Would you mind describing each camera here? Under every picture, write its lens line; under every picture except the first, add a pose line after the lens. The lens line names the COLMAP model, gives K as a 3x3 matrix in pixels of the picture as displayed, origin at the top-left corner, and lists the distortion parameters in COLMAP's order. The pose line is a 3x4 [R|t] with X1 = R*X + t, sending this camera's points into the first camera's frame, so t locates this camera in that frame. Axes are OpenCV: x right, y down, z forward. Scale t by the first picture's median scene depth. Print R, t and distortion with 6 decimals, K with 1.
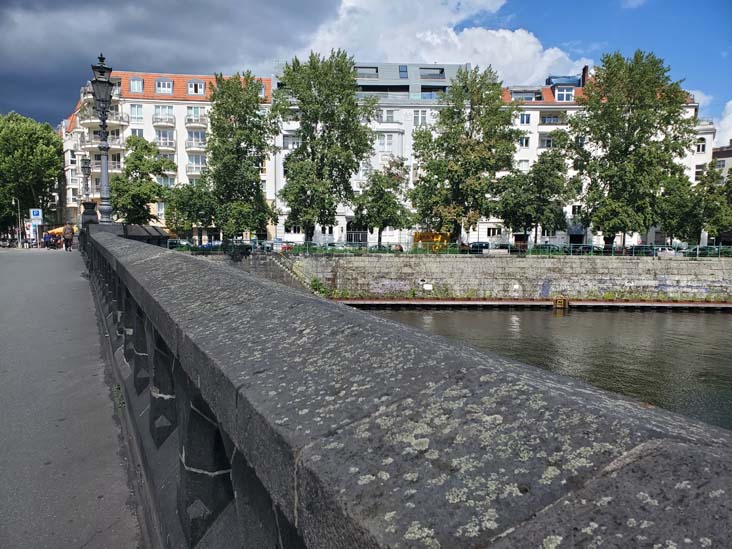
lens RADIAL K [[492.1, 0, 366.0], [0, 492.1, 274.5], [0, 0, 1]] dist [-0.001169, -0.000320]
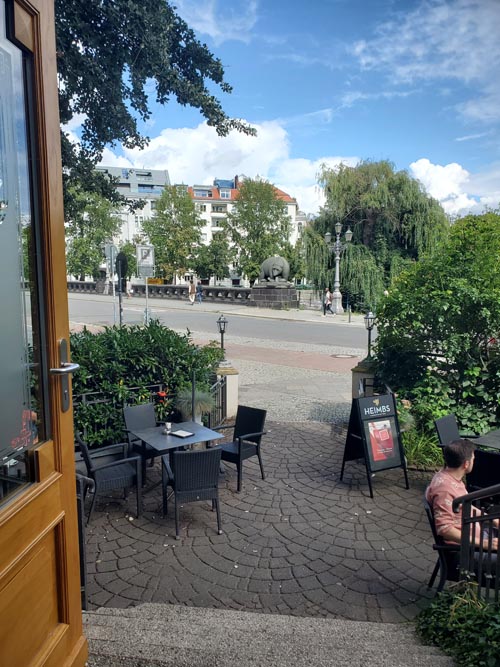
lens RADIAL K [[448.4, 0, 250.0], [0, 448.4, 333.5], [0, 0, 1]] dist [-0.001169, -0.000320]
pose [[0.910133, -0.060276, 0.409908, -0.191921], [0.047725, 0.998027, 0.040791, 0.047142], [-0.411558, -0.017562, 0.911214, -0.479661]]
